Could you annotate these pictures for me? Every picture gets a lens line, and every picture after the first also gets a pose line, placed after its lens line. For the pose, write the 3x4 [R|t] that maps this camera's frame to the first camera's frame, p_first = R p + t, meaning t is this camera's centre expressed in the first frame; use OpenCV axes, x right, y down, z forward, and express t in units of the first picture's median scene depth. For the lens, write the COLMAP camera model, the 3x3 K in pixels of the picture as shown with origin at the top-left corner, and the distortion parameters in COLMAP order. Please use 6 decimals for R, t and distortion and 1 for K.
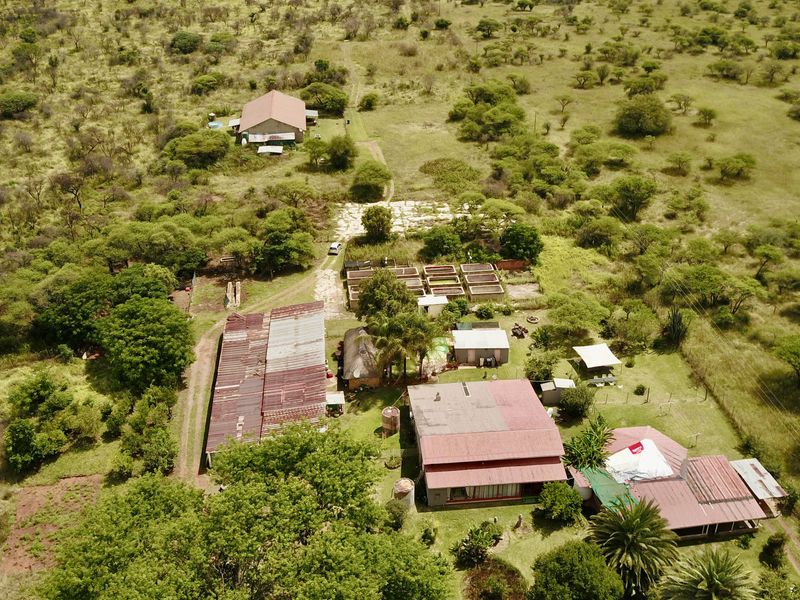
lens RADIAL K [[813.9, 0, 392.5], [0, 813.9, 297.1], [0, 0, 1]] dist [0.009794, 0.000000]
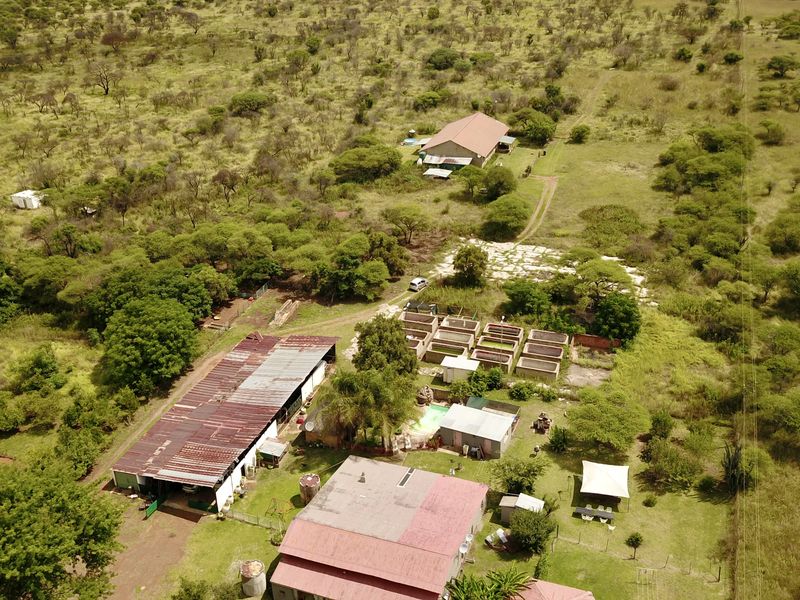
lens RADIAL K [[813.9, 0, 398.7], [0, 813.9, 300.8], [0, 0, 1]] dist [0.009794, 0.000000]
pose [[0.902047, 0.182532, -0.391143, 0.213917], [-0.192658, 0.981172, 0.013573, -0.040970], [0.386256, 0.063114, 0.920230, 0.130040]]
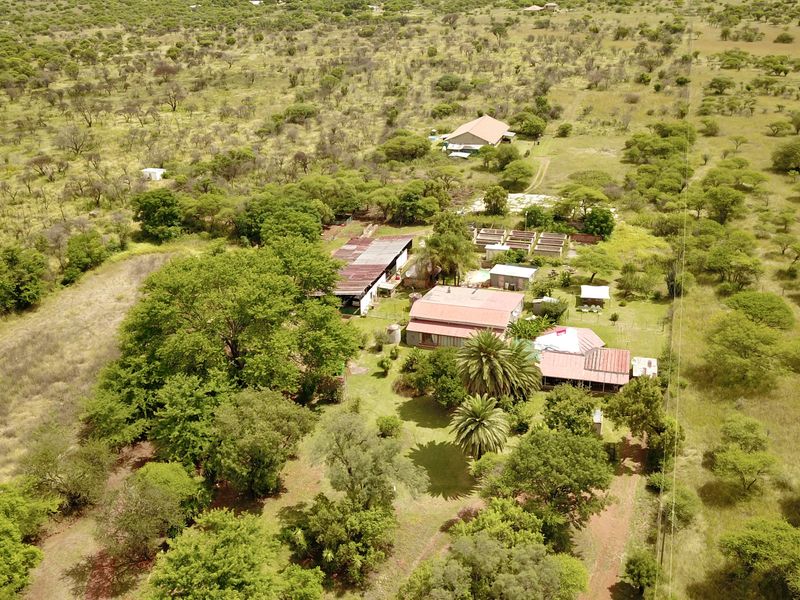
lens RADIAL K [[813.9, 0, 392.6], [0, 813.9, 301.1], [0, 0, 1]] dist [0.009794, 0.000000]
pose [[0.912553, 0.151926, -0.379691, 0.276380], [-0.184727, 0.981452, -0.051266, 0.128374], [0.364860, 0.116923, 0.923692, -0.172907]]
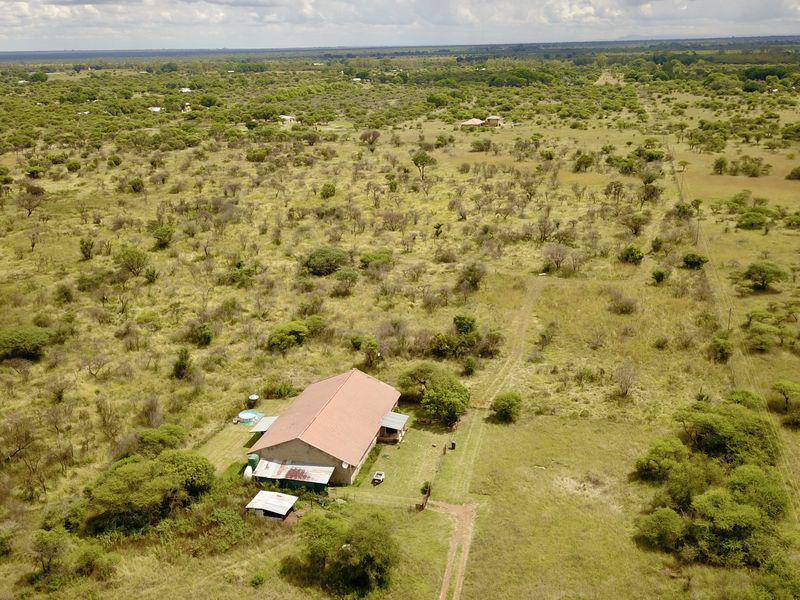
lens RADIAL K [[813.9, 0, 399.5], [0, 813.9, 302.2], [0, 0, 1]] dist [0.009794, 0.000000]
pose [[0.935709, 0.101482, -0.337861, 0.108264], [-0.166349, 0.971494, -0.168902, -0.244840], [0.311089, 0.214246, 0.925917, 0.508112]]
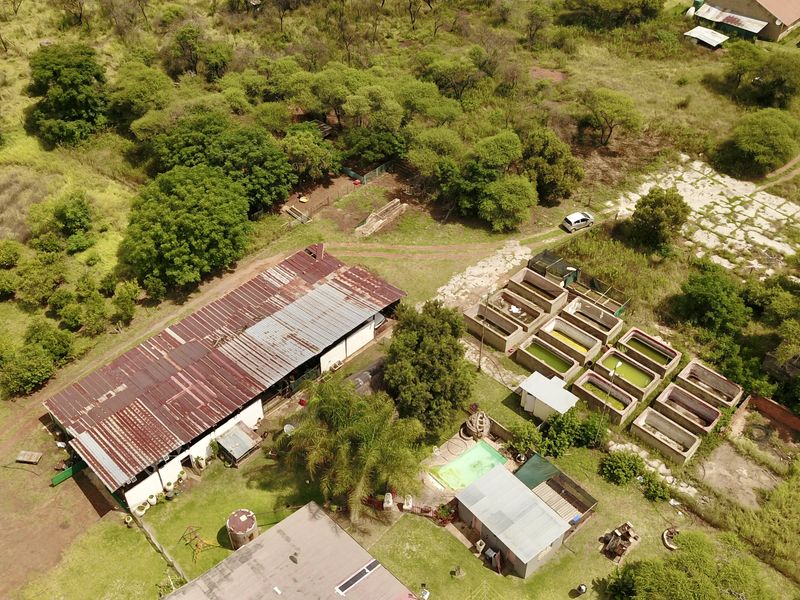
lens RADIAL K [[813.9, 0, 399.8], [0, 813.9, 303.8], [0, 0, 1]] dist [0.009794, 0.000000]
pose [[0.640083, 0.527548, -0.558558, 0.184723], [-0.381034, 0.849263, 0.365466, -0.149717], [0.667164, -0.021099, 0.744612, 0.347907]]
